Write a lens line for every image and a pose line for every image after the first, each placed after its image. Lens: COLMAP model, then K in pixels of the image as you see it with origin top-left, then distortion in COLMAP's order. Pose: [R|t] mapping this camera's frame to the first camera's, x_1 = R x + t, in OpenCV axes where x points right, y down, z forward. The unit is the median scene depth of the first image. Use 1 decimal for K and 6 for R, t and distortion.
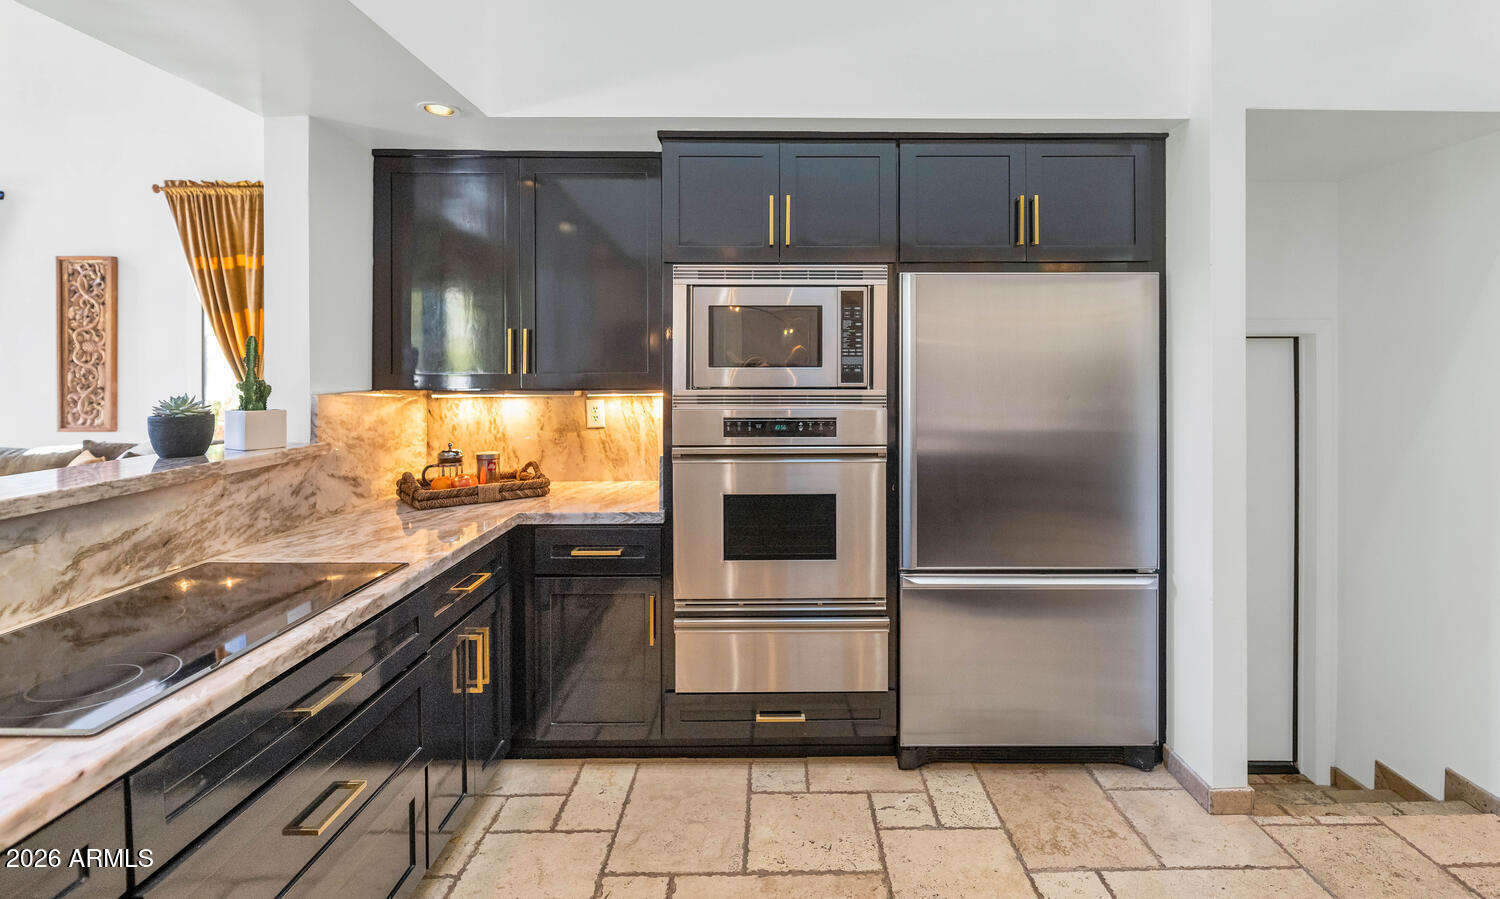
lens RADIAL K [[733.9, 0, 774.4], [0, 733.9, 368.3], [0, 0, 1]] dist [0.001443, -0.000625]
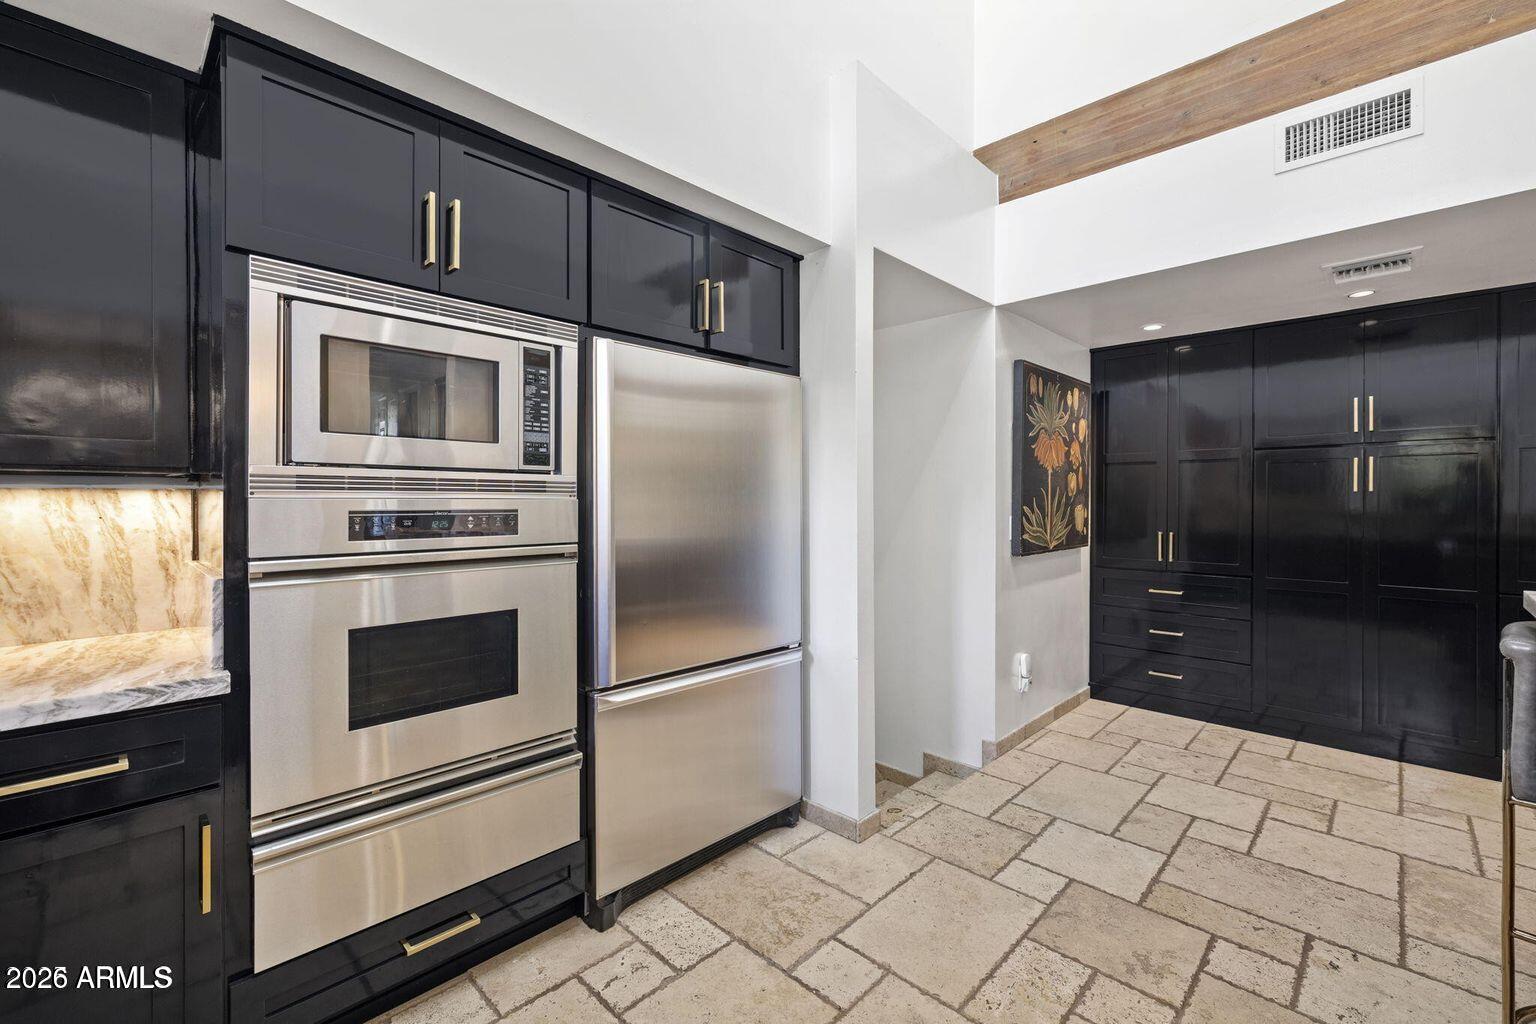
lens RADIAL K [[652.8, 0, 771.6], [0, 652.8, 499.4], [0, 0, 1]] dist [0.000456, -0.000010]
pose [[0.707620, 0.002026, 0.706591, -0.211927], [-0.000554, 0.999997, -0.002312, 0.057886], [-0.706593, 0.001244, 0.707619, 0.326778]]
